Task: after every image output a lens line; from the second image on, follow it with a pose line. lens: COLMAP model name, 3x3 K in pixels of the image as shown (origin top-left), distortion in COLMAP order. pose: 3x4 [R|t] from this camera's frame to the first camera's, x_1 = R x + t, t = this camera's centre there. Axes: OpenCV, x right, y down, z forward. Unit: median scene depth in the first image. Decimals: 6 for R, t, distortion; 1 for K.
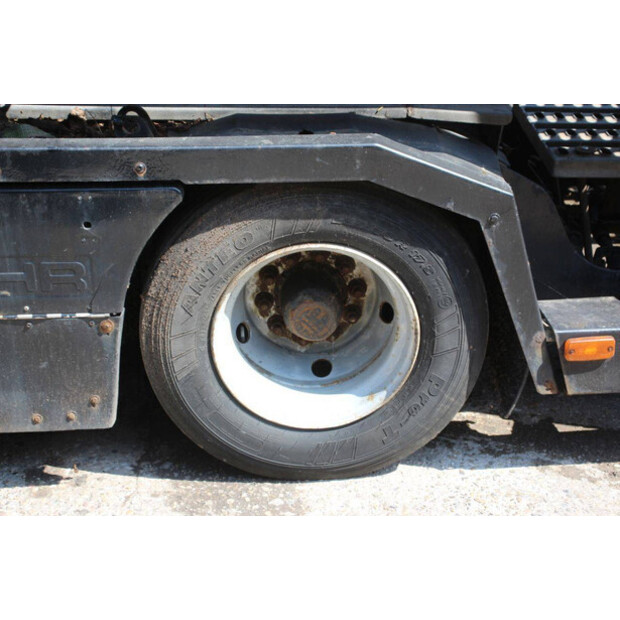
lens RADIAL K [[1242.2, 0, 311.9], [0, 1242.2, 313.5], [0, 0, 1]] dist [0.295385, 0.000000]
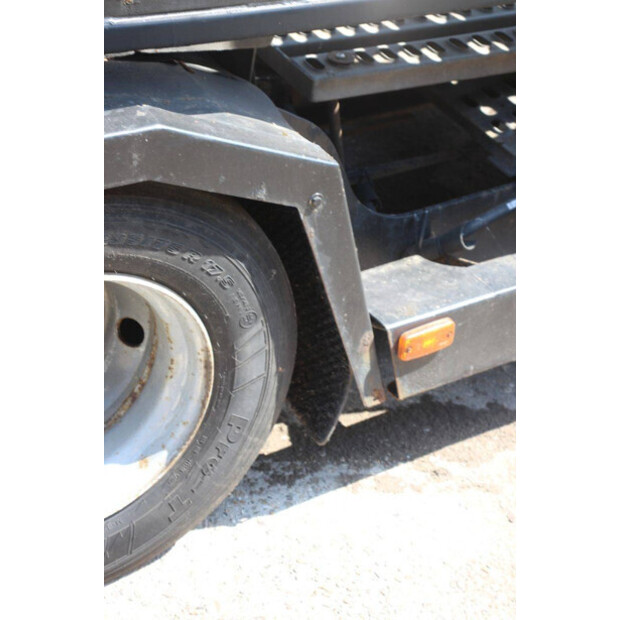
lens RADIAL K [[1472.9, 0, 313.7], [0, 1472.9, 313.3], [0, 0, 1]] dist [0.448643, 0.000000]
pose [[0.892466, -0.202085, 0.403319, -0.185837], [0.141424, 0.974315, 0.175241, -0.145976], [-0.428373, -0.099357, 0.898123, 0.227166]]
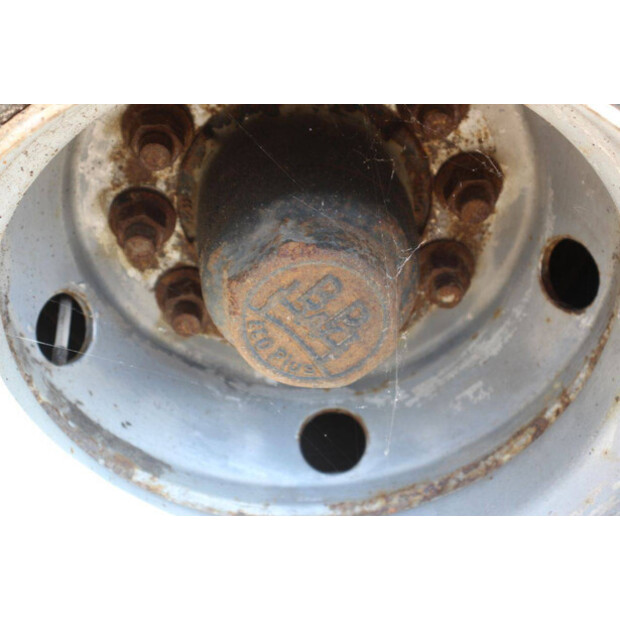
lens RADIAL K [[1472.9, 0, 309.7], [0, 1472.9, 310.8], [0, 0, 1]] dist [0.448643, 0.000000]
pose [[0.999445, 0.031707, 0.010232, -0.002701], [-0.032820, 0.989810, 0.138563, -0.039383], [-0.005734, -0.138822, 0.990301, 0.685255]]
